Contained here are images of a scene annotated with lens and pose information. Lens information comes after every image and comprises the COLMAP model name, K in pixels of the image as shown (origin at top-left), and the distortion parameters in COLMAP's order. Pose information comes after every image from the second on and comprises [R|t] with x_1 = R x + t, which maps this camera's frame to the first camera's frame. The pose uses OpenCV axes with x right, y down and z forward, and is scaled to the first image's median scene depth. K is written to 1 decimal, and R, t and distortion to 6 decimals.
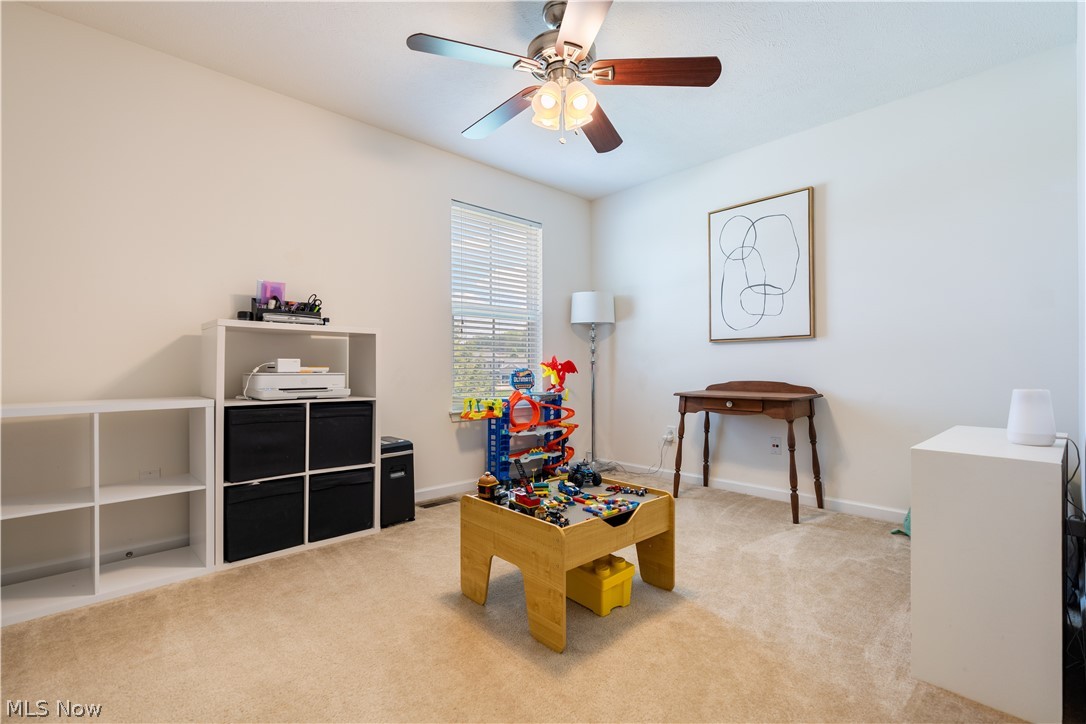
lens RADIAL K [[492.9, 0, 546.0], [0, 492.9, 363.1], [0, 0, 1]] dist [0.000441, 0.000403]
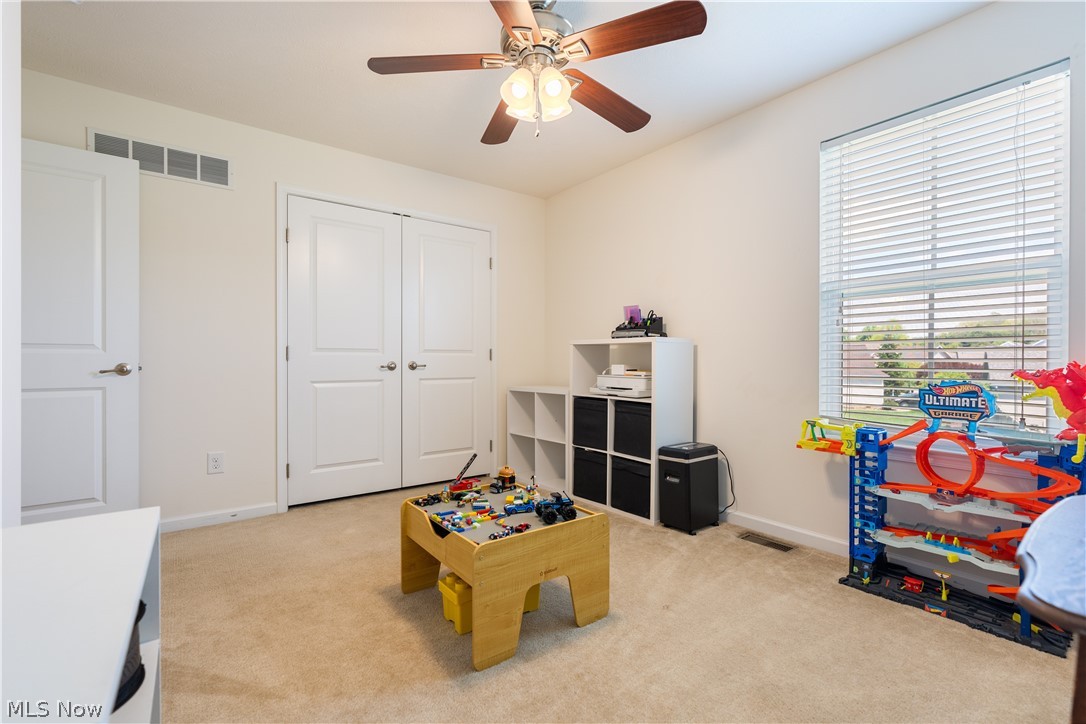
lens RADIAL K [[492.9, 0, 543.6], [0, 492.9, 362.7], [0, 0, 1]] dist [0.000441, 0.000403]
pose [[-0.109858, 0.004278, -0.993938, 0.742944], [0.006077, 0.999975, 0.003632, -0.018422], [0.993929, -0.005641, -0.109881, 0.868570]]
